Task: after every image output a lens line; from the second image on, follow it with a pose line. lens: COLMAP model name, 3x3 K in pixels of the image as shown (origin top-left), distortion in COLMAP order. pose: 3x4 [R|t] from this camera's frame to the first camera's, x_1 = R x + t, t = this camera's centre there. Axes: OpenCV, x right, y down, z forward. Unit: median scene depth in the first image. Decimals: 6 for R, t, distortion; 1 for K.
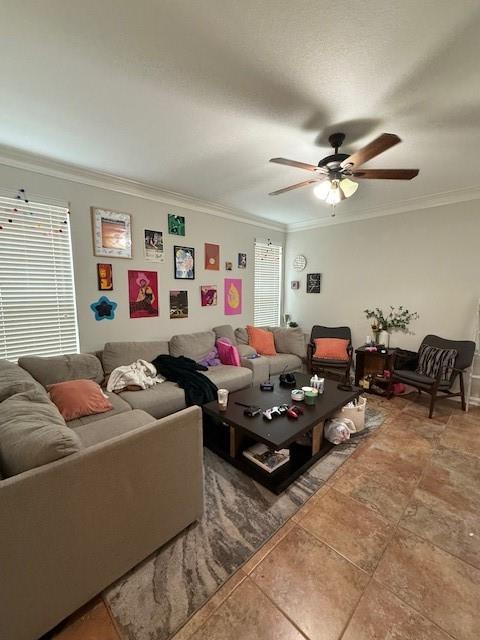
lens RADIAL K [[257.9, 0, 241.2], [0, 257.9, 319.3], [0, 0, 1]] dist [0.006792, -0.000301]
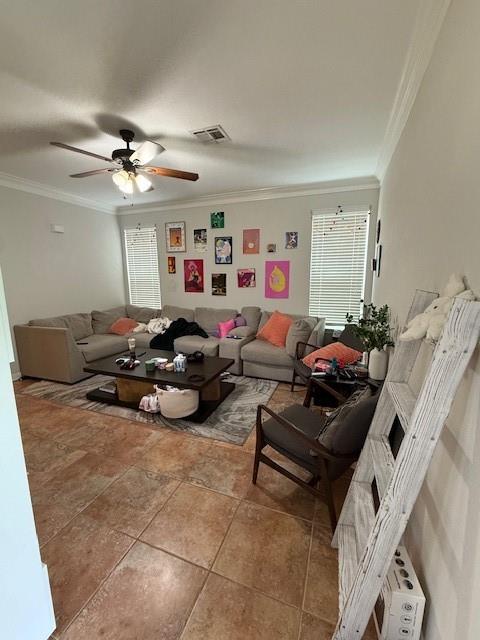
lens RADIAL K [[257.9, 0, 241.2], [0, 257.9, 319.3], [0, 0, 1]] dist [0.006792, -0.000301]
pose [[0.444063, 0.150346, -0.883292, 0.945188], [-0.100814, 0.987945, 0.117476, -0.050017], [0.890306, 0.036881, 0.453867, 0.542745]]
